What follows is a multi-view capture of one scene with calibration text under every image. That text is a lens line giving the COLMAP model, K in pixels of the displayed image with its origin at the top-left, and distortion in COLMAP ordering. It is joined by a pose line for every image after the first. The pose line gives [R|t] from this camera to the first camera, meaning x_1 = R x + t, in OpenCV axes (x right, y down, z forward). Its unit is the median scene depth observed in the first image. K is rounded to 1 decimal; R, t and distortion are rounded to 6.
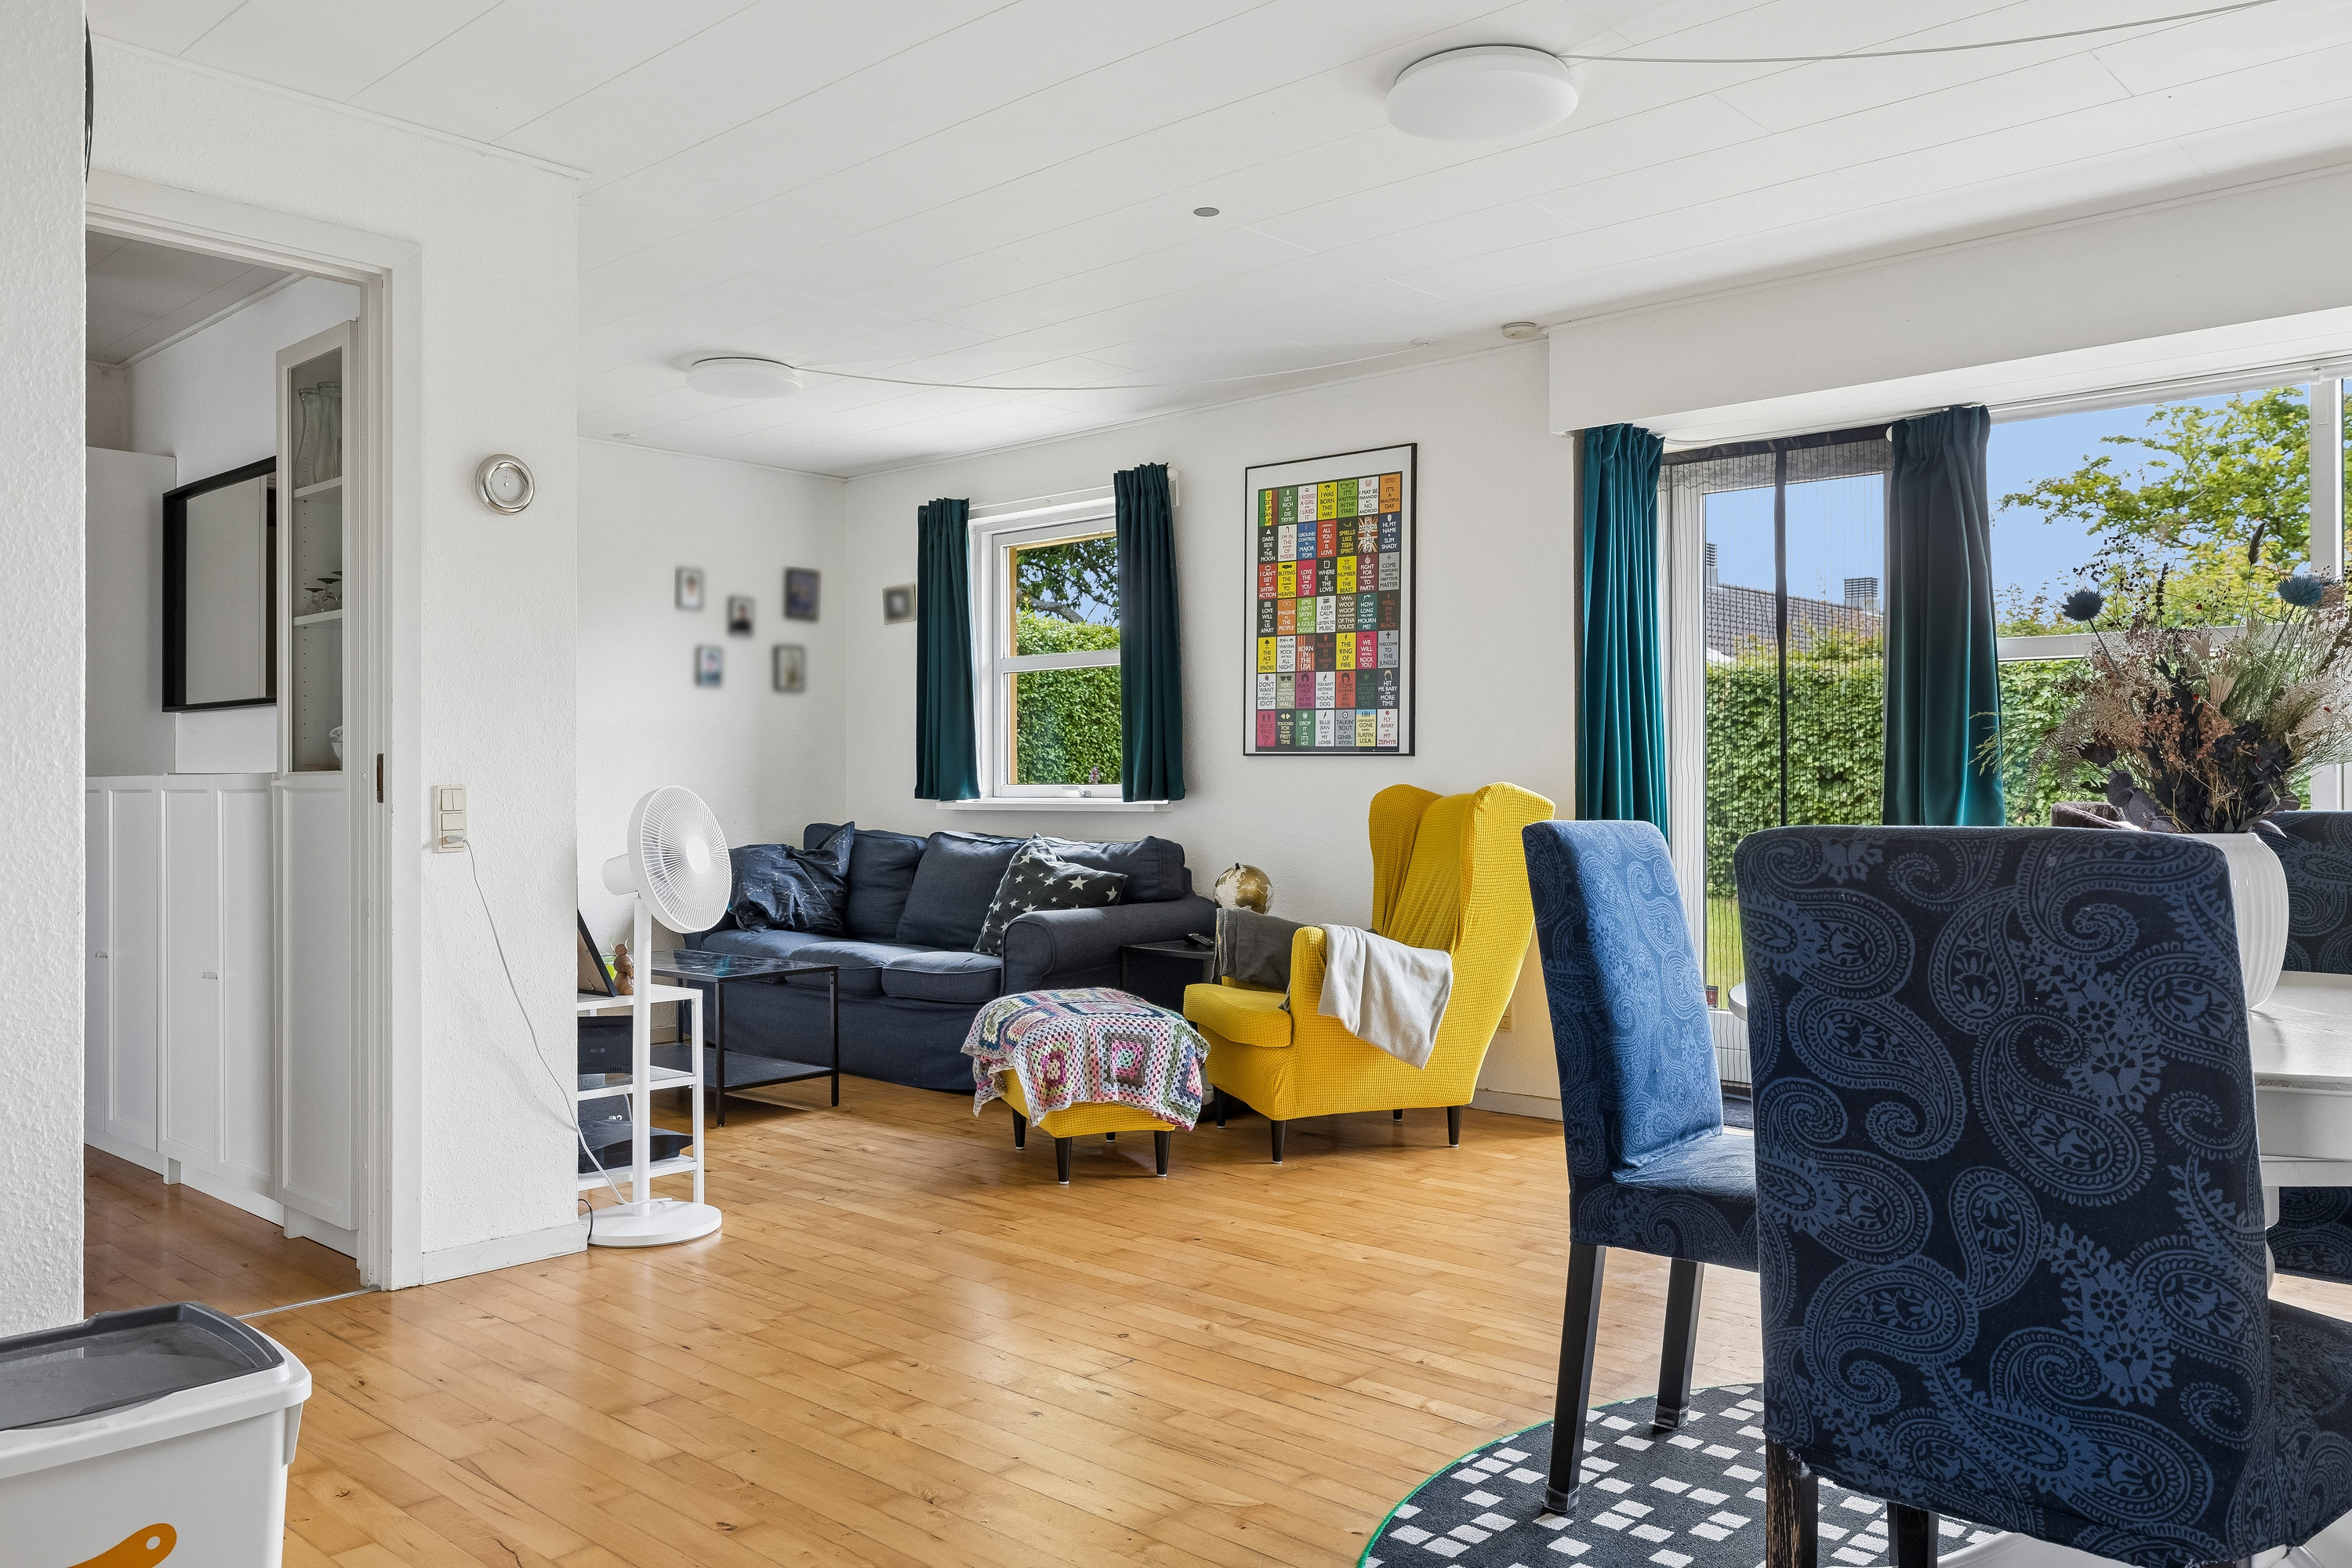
lens RADIAL K [[1727.8, 0, 1176.0], [0, 1727.8, 784.0], [0, 0, 1]] dist [0.005673, 0.001041]
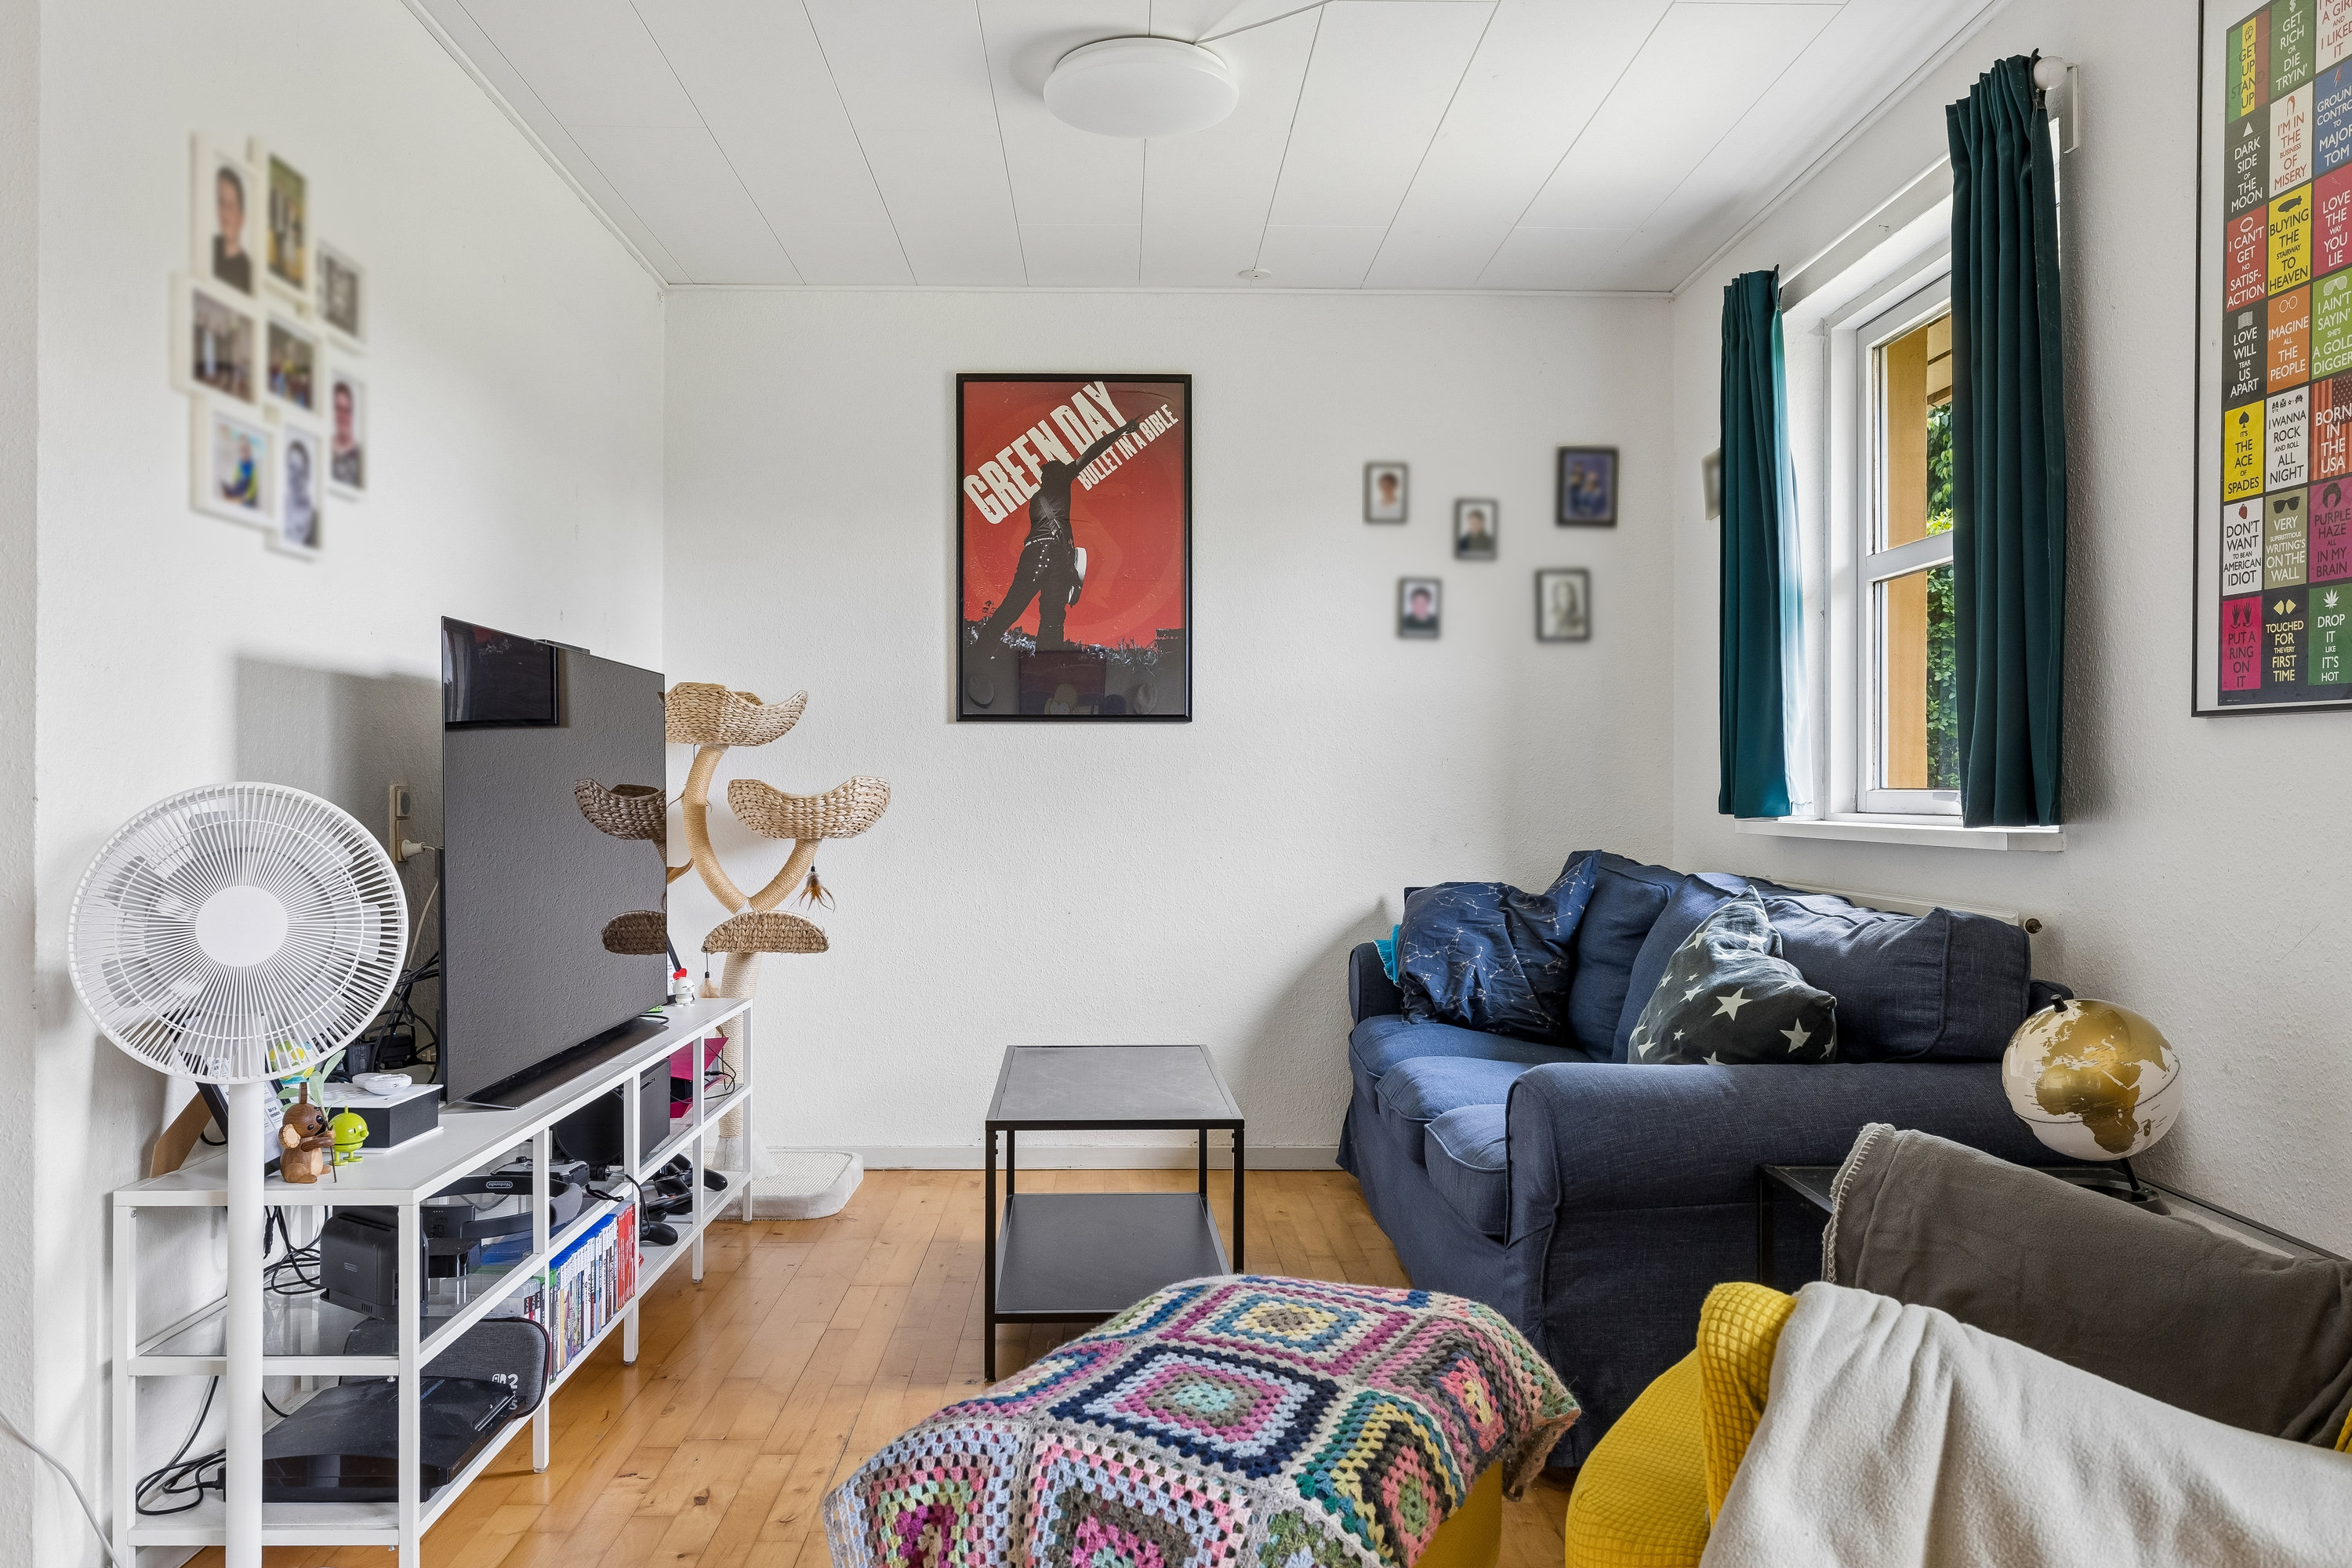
lens RADIAL K [[1727.8, 0, 1176.0], [0, 1727.8, 784.0], [0, 0, 1]] dist [0.005673, 0.001041]
pose [[0.692244, 0.001790, -0.721661, 0.148495], [-0.005103, 0.999984, -0.002414, 0.001061], [0.721645, 0.005353, 0.692242, 0.502886]]
